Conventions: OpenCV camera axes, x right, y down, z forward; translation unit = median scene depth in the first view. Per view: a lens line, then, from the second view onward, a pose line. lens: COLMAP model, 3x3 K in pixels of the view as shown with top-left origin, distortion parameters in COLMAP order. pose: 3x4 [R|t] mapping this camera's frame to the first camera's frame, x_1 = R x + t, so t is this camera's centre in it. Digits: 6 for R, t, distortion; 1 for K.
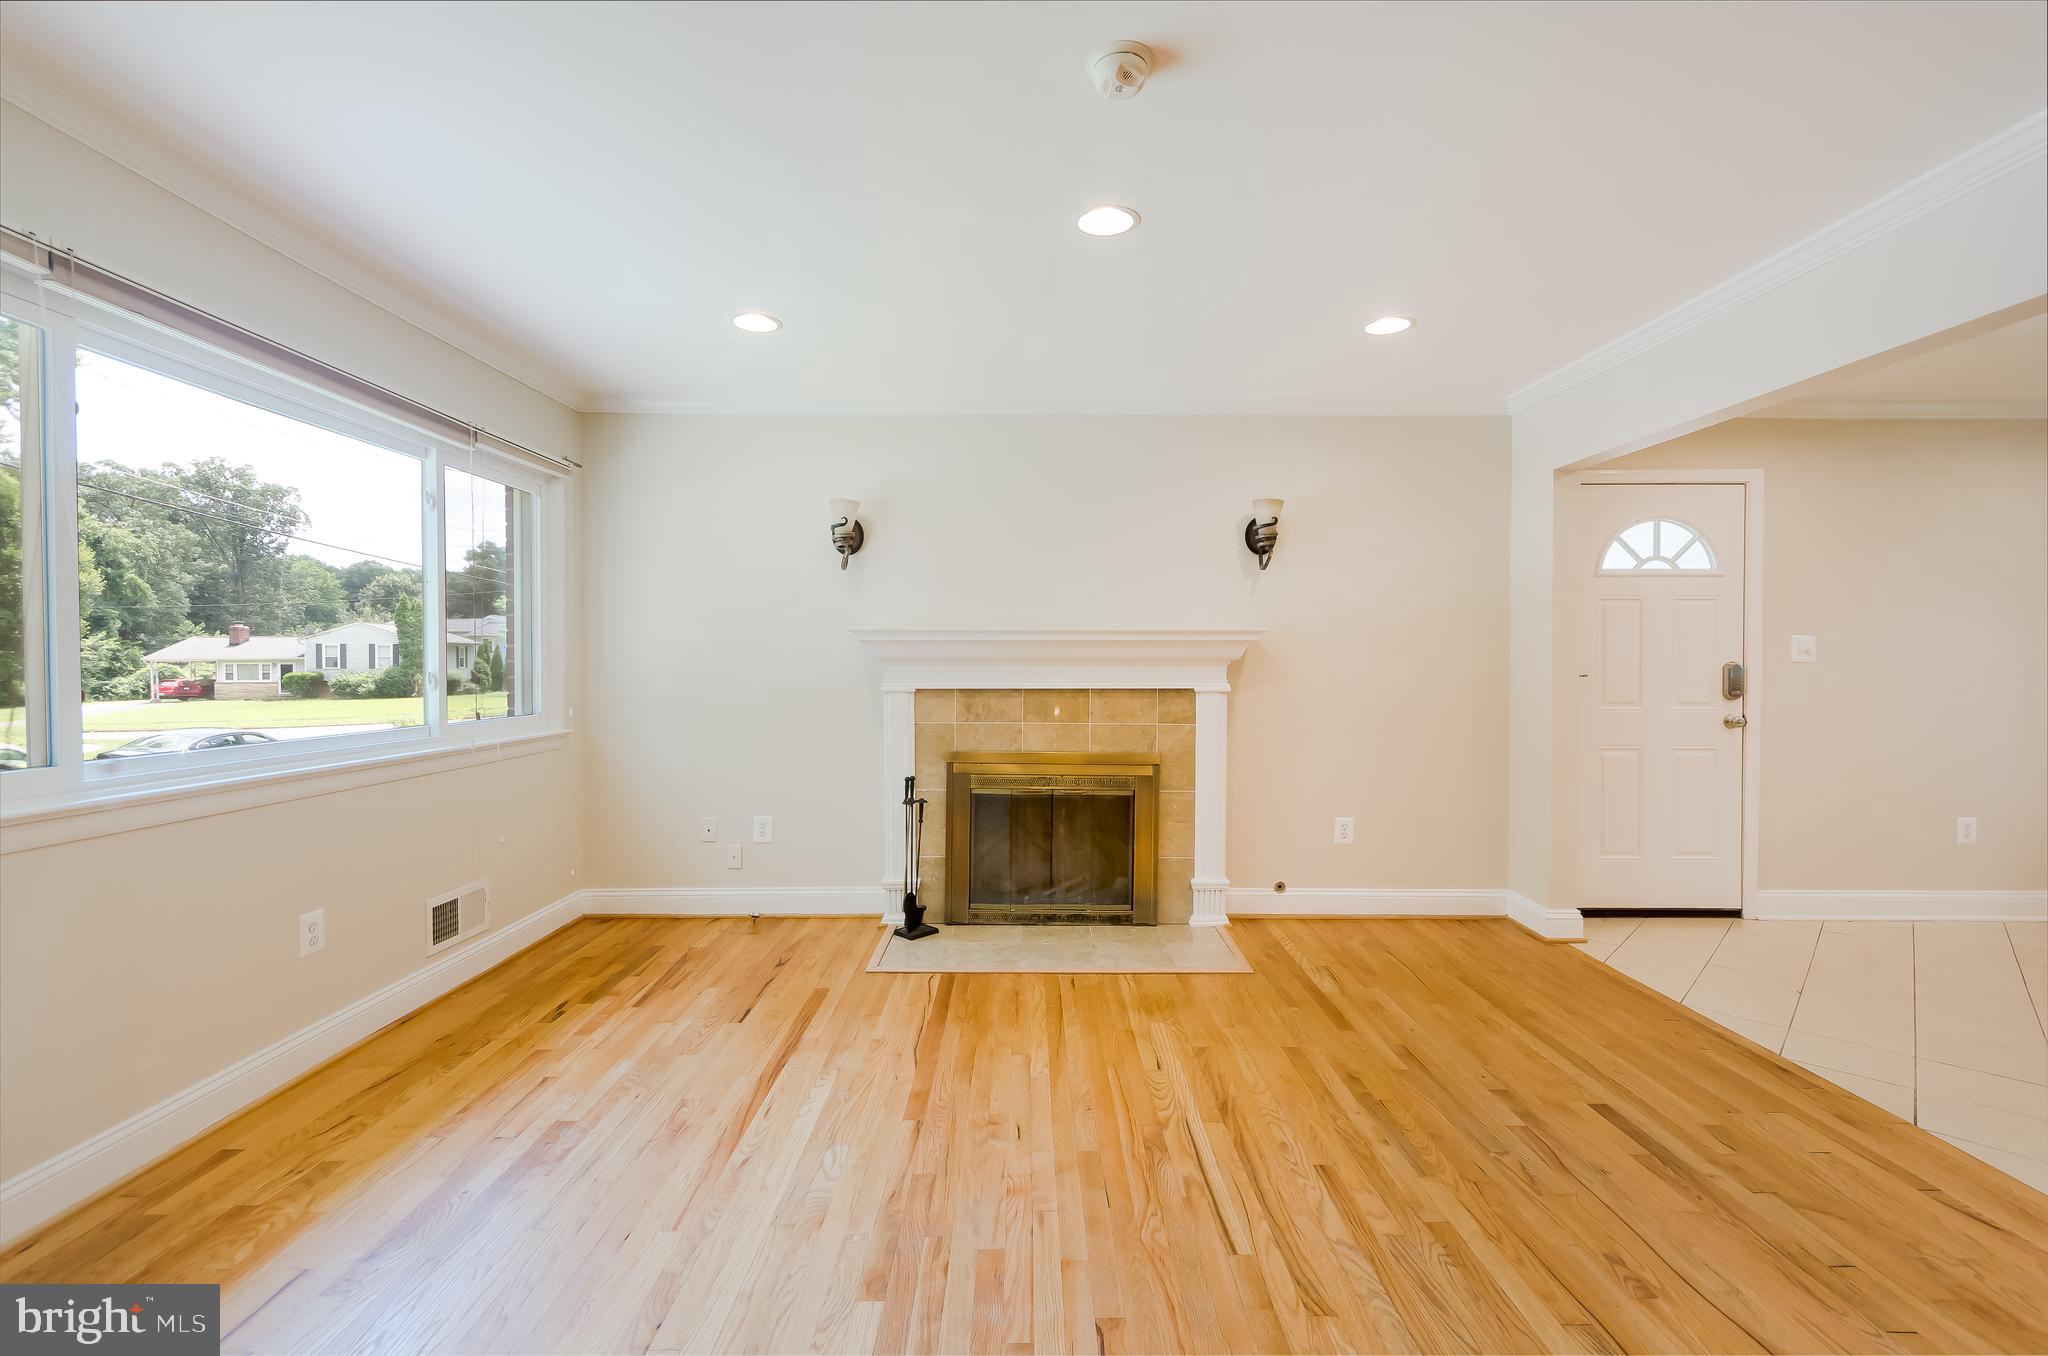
lens RADIAL K [[899.3, 0, 1022.3], [0, 899.3, 676.0], [0, 0, 1]] dist [0.005850, 0.000283]
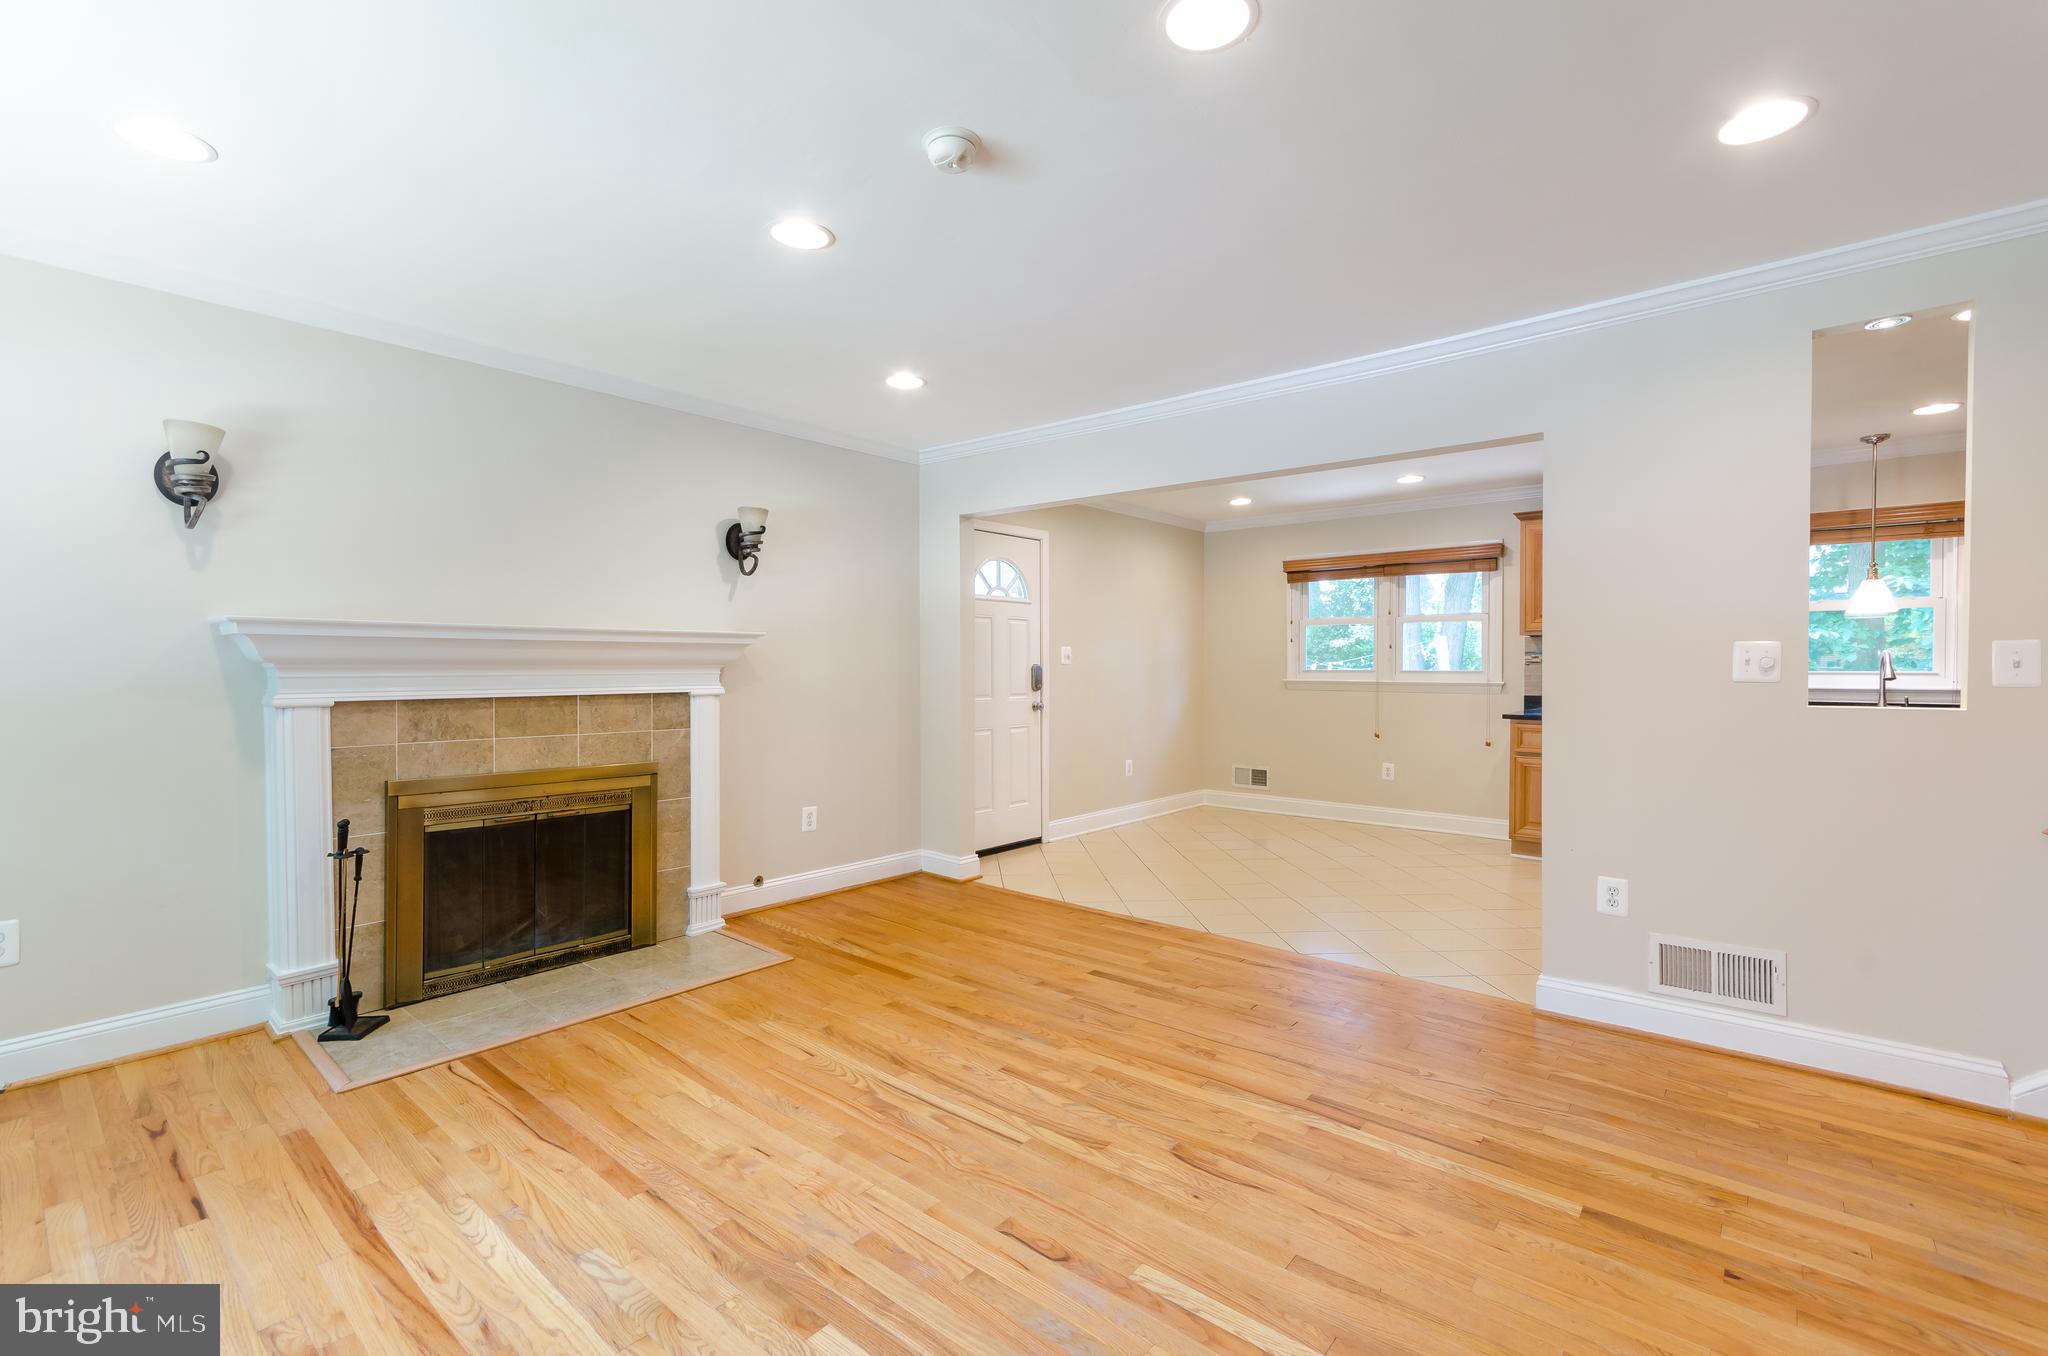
lens RADIAL K [[899.3, 0, 1038.3], [0, 899.3, 683.5], [0, 0, 1]] dist [0.005850, 0.000283]
pose [[0.642777, -0.016432, 0.765877, -0.316137], [0.012783, 0.999861, 0.010723, -0.001066], [-0.765947, 0.002898, 0.642897, 0.086686]]
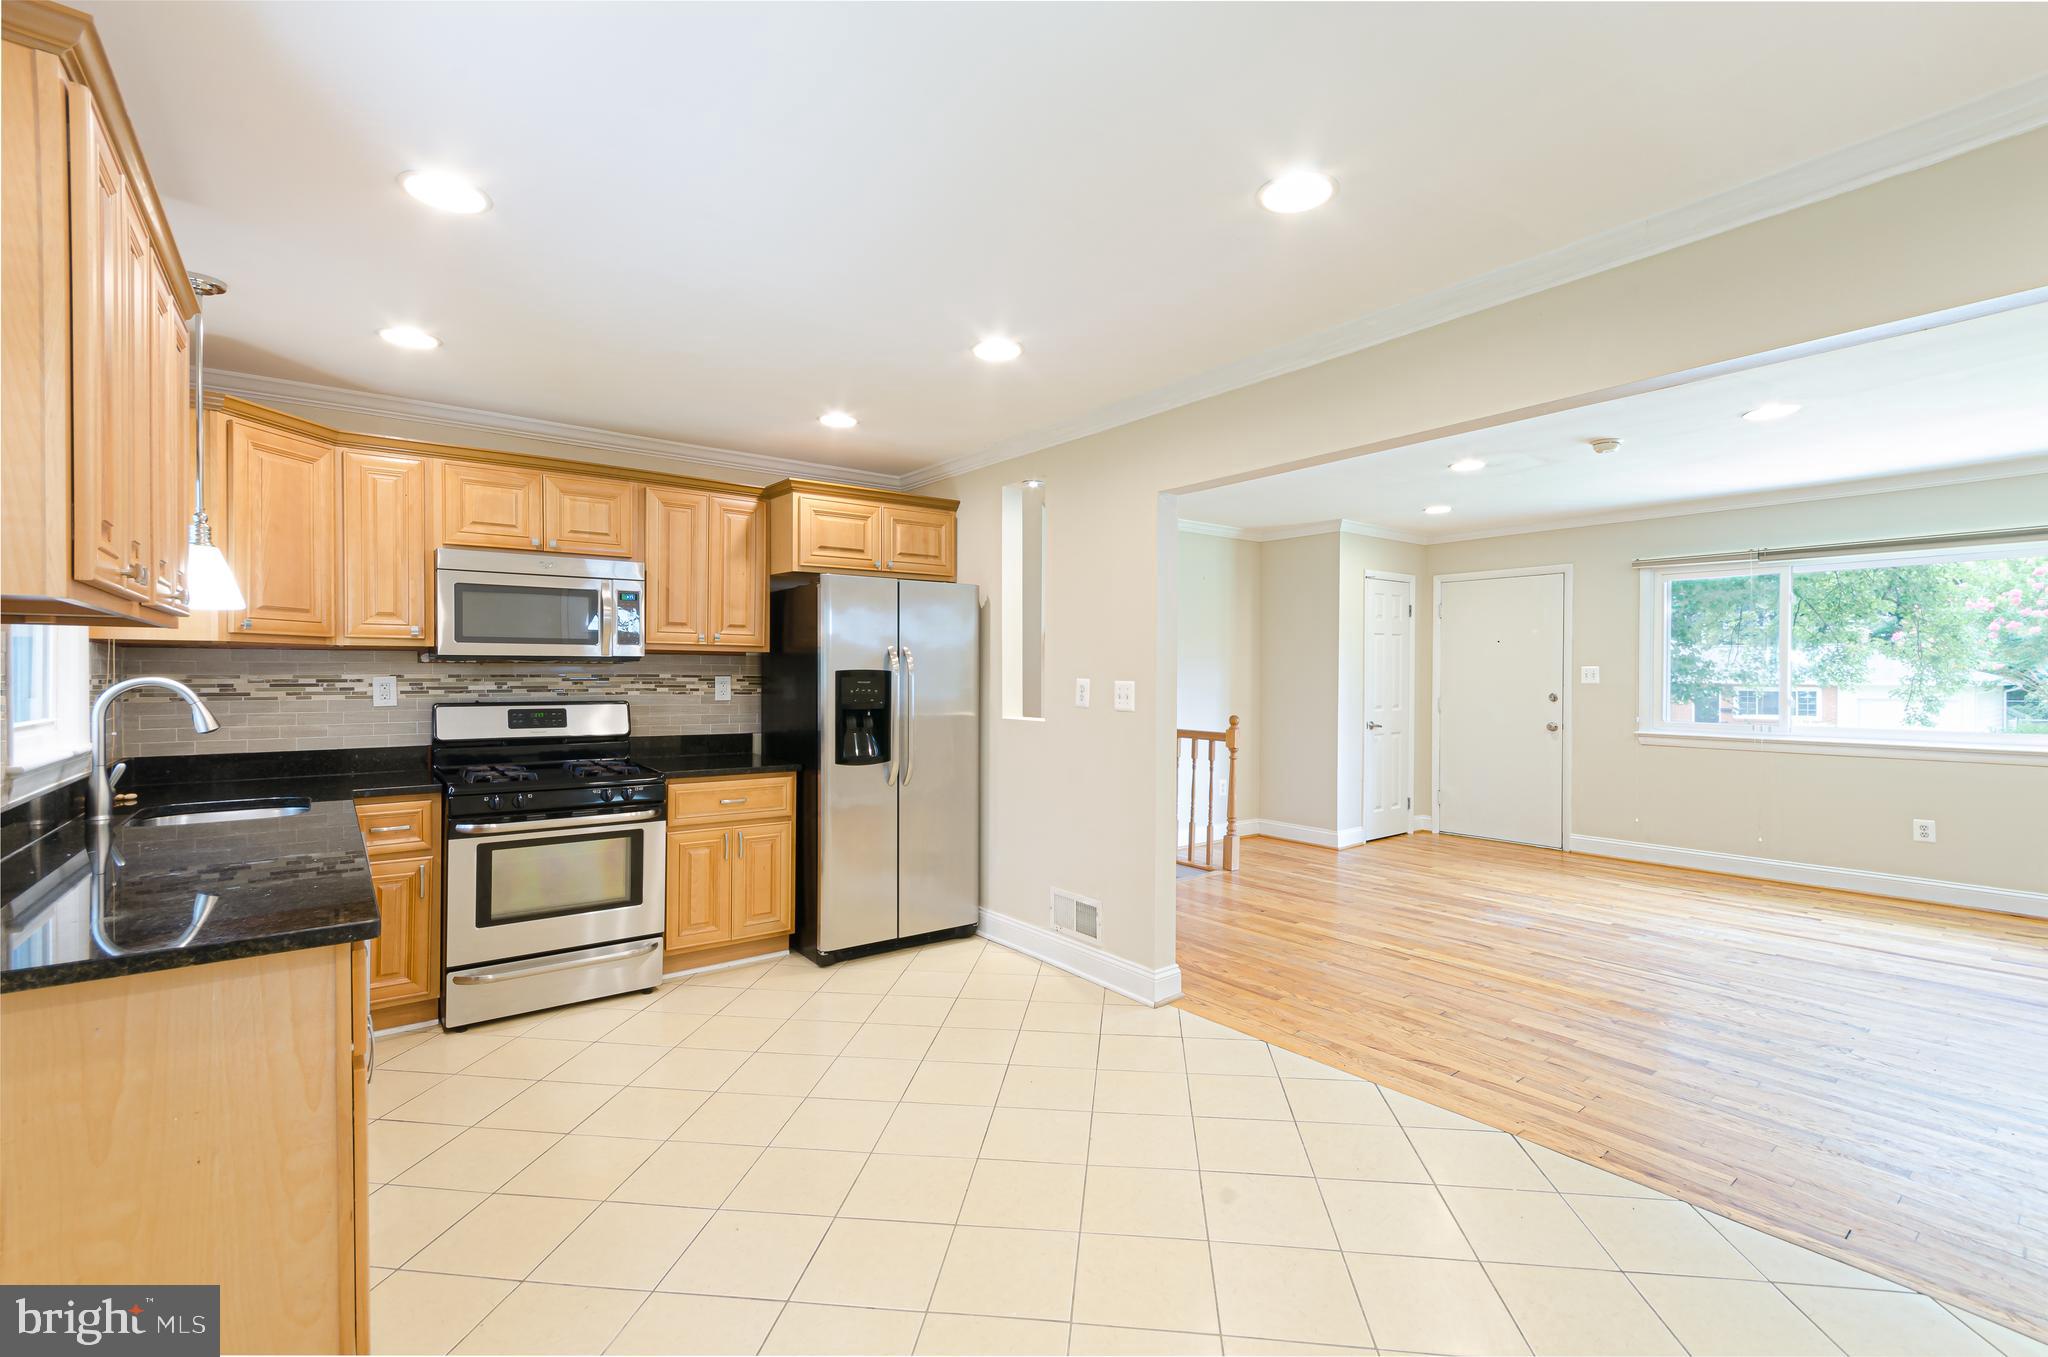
lens RADIAL K [[899.3, 0, 1032.7], [0, 899.3, 677.6], [0, 0, 1]] dist [0.005850, 0.000283]
pose [[-0.787515, 0.001396, -0.616294, 1.248729], [-0.010968, 0.999807, 0.016279, -0.035276], [0.616198, 0.019579, -0.787348, 0.882795]]
